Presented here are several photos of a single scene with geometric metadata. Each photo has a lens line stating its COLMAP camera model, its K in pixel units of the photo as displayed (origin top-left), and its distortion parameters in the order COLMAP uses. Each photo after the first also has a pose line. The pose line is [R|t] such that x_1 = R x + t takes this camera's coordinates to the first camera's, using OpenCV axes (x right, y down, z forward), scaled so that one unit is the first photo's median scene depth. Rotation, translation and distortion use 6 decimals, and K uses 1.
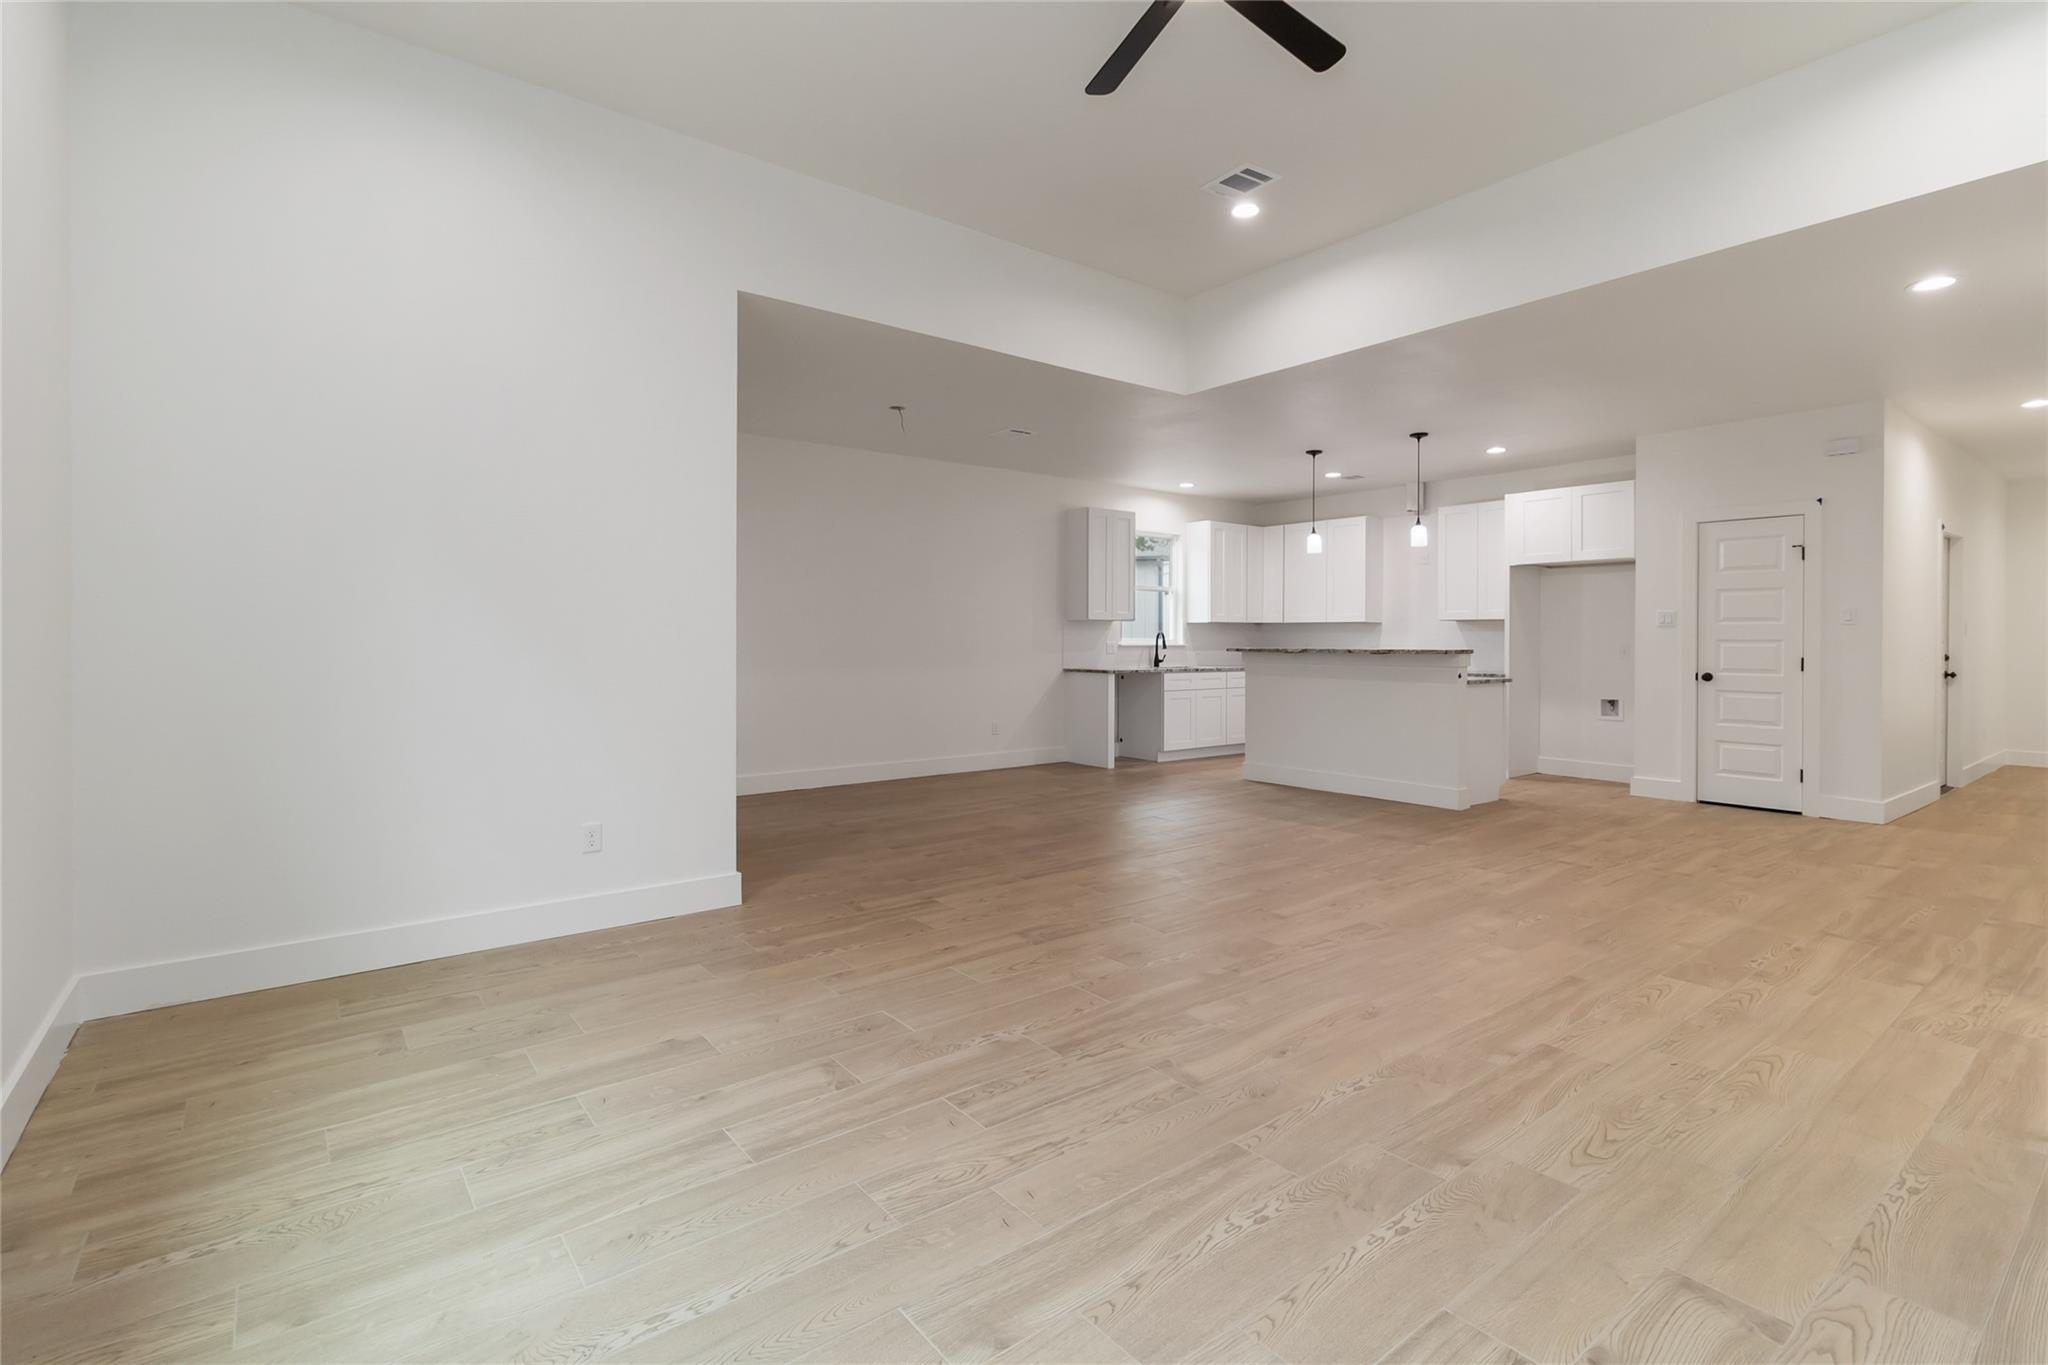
lens RADIAL K [[952.1, 0, 1040.4], [0, 952.1, 632.9], [0, 0, 1]] dist [0.002330, 0.000412]
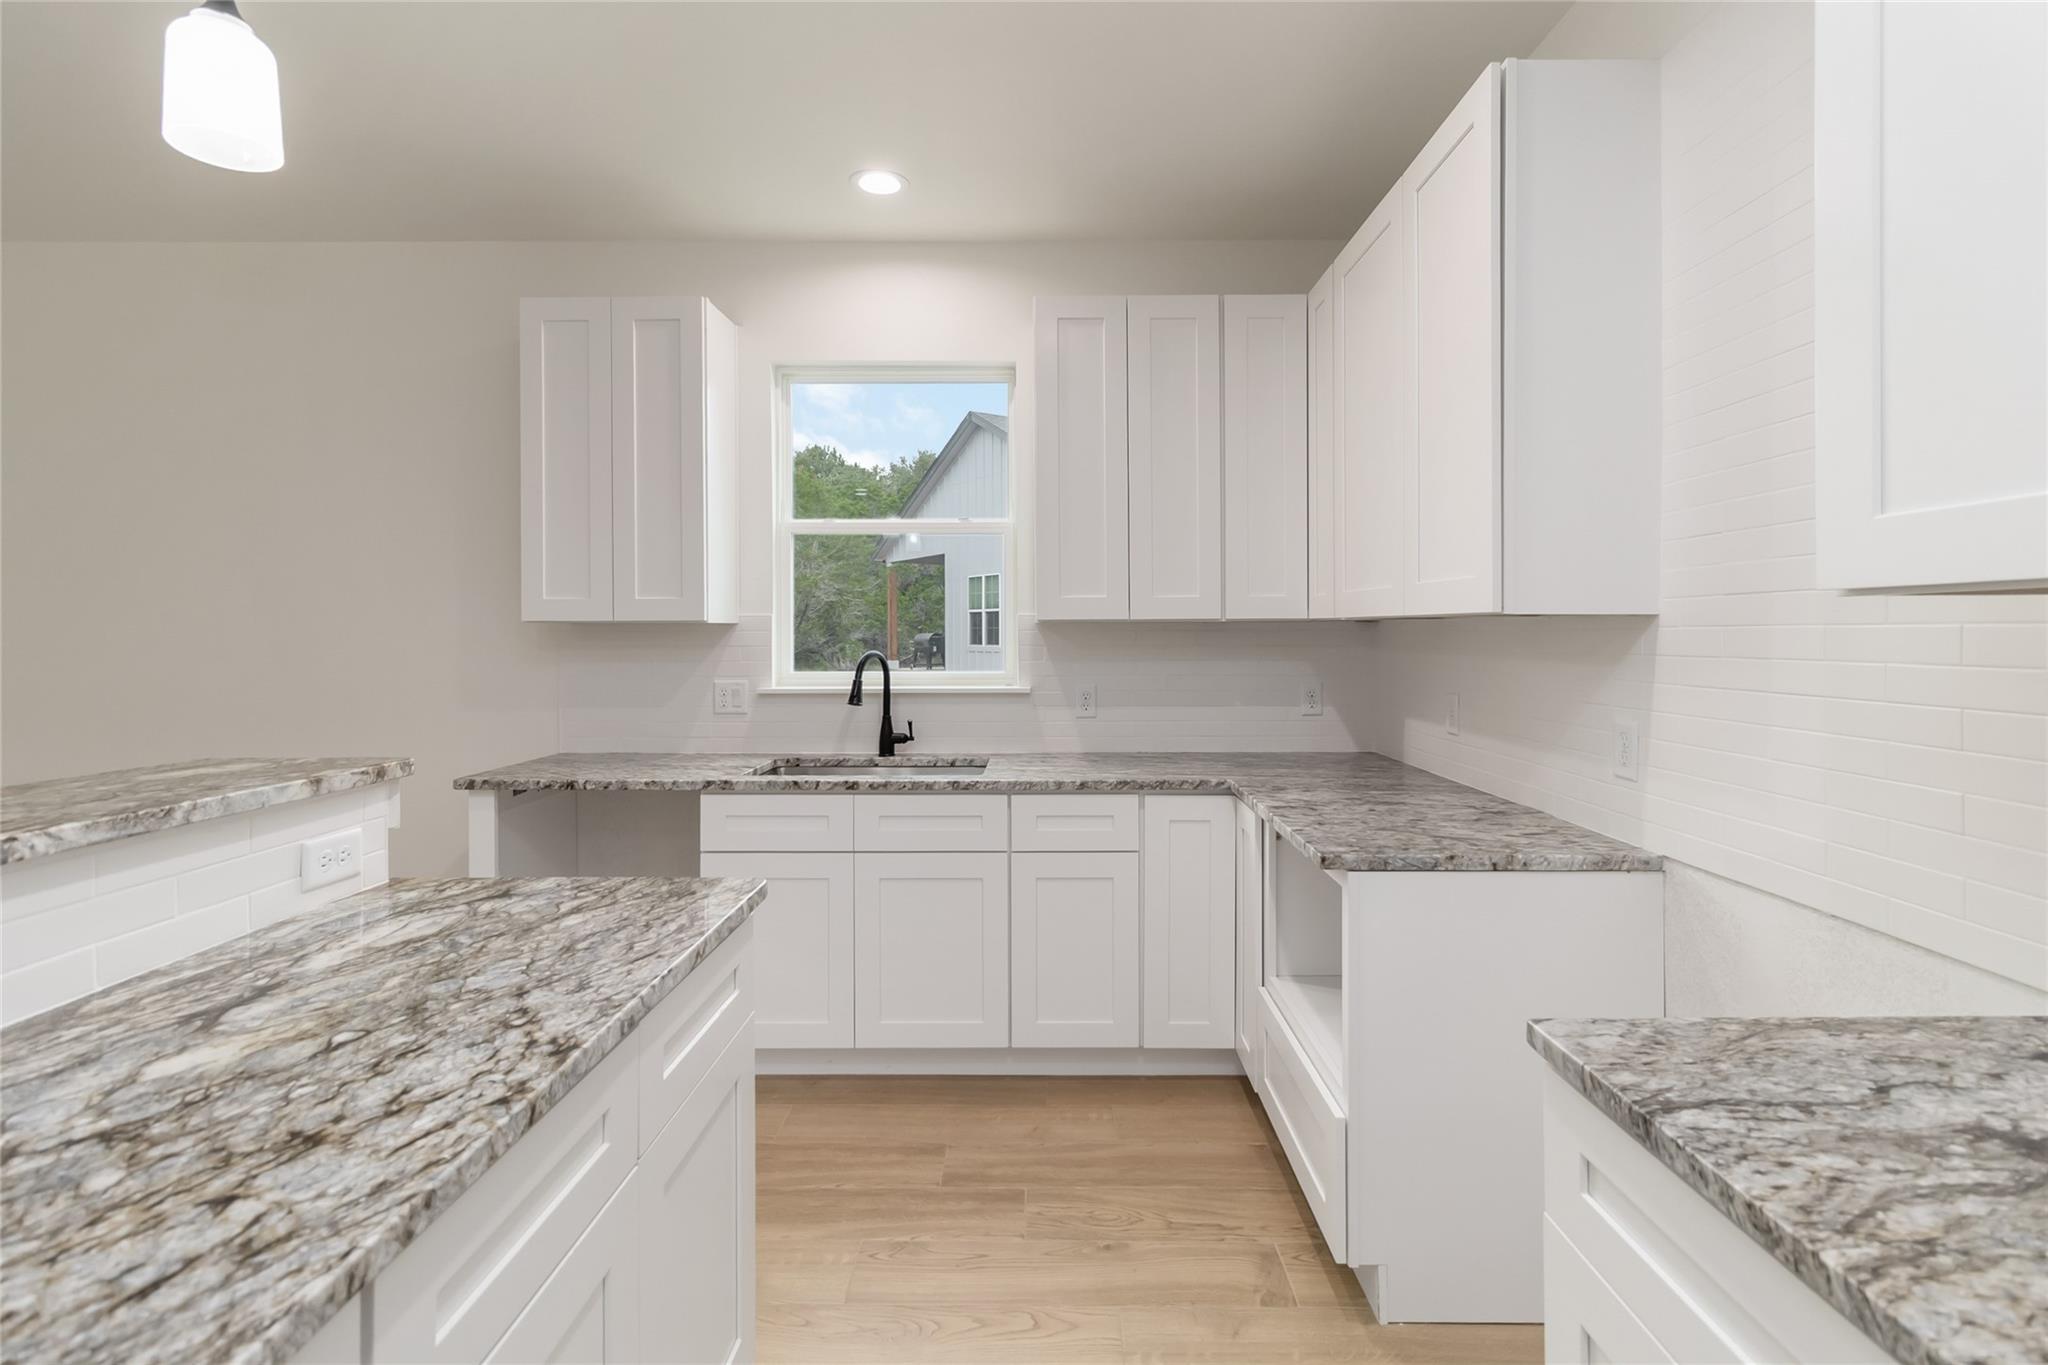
lens RADIAL K [[957.8, 0, 1039.6], [0, 957.8, 625.2], [0, 0, 1]] dist [-0.000814, -0.000027]
pose [[0.780596, -0.008807, -0.624973, 1.179922], [0.007081, 0.999961, -0.005247, -0.027572], [0.624995, -0.000330, 0.780629, 2.379445]]
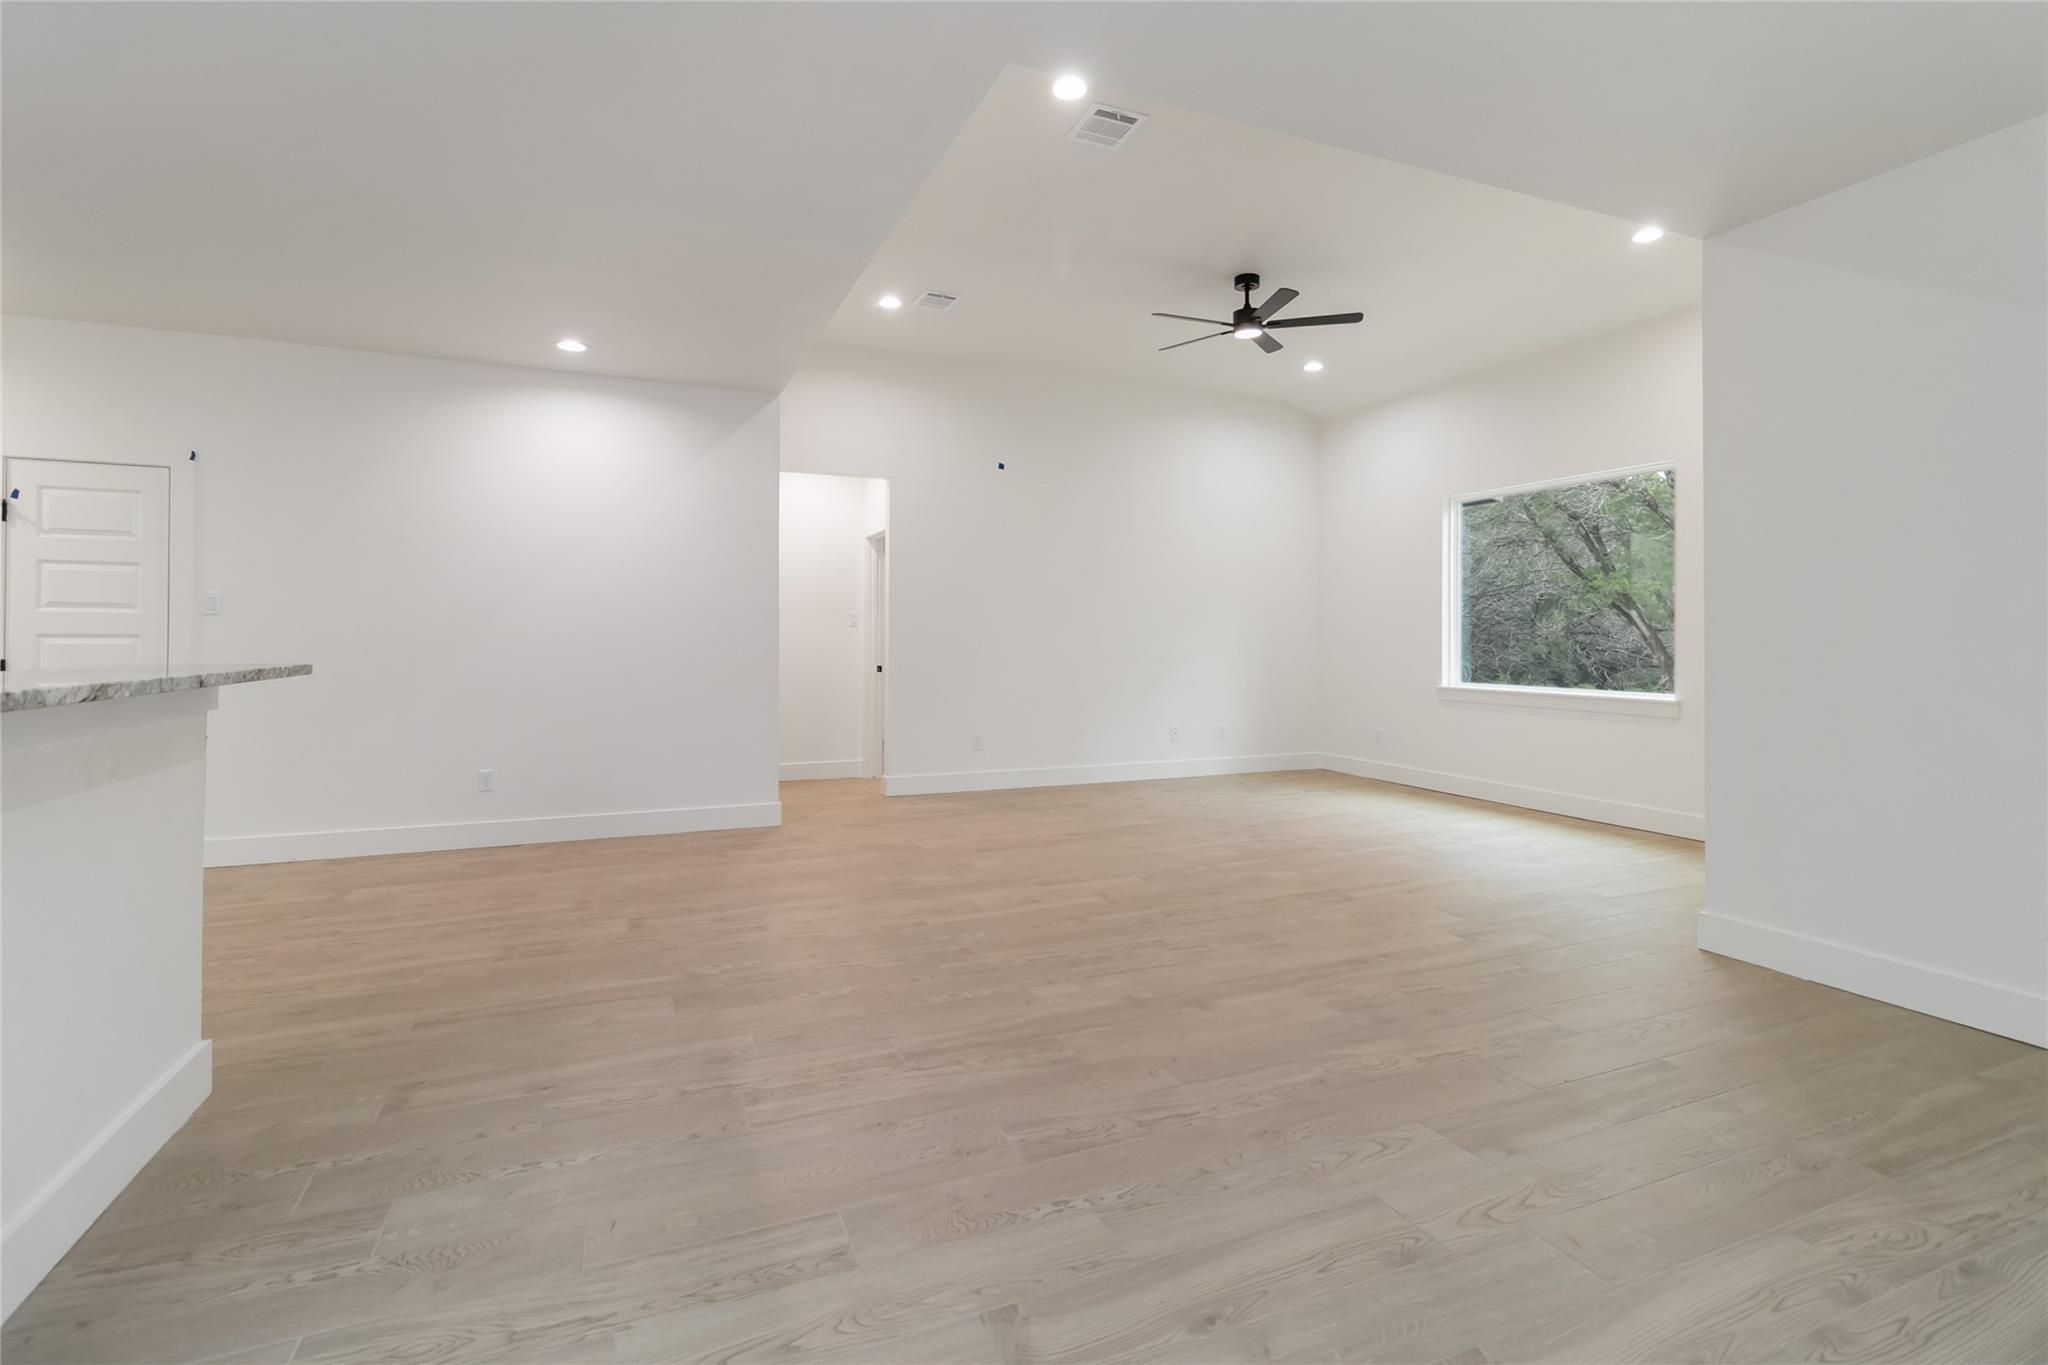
lens RADIAL K [[957.8, 0, 1039.6], [0, 957.8, 625.2], [0, 0, 1]] dist [-0.000814, -0.000027]
pose [[-0.966995, -0.000686, 0.254795, 0.056325], [-0.005860, 0.999792, -0.019545, 0.015881], [-0.254729, -0.020393, -0.966798, 2.659596]]
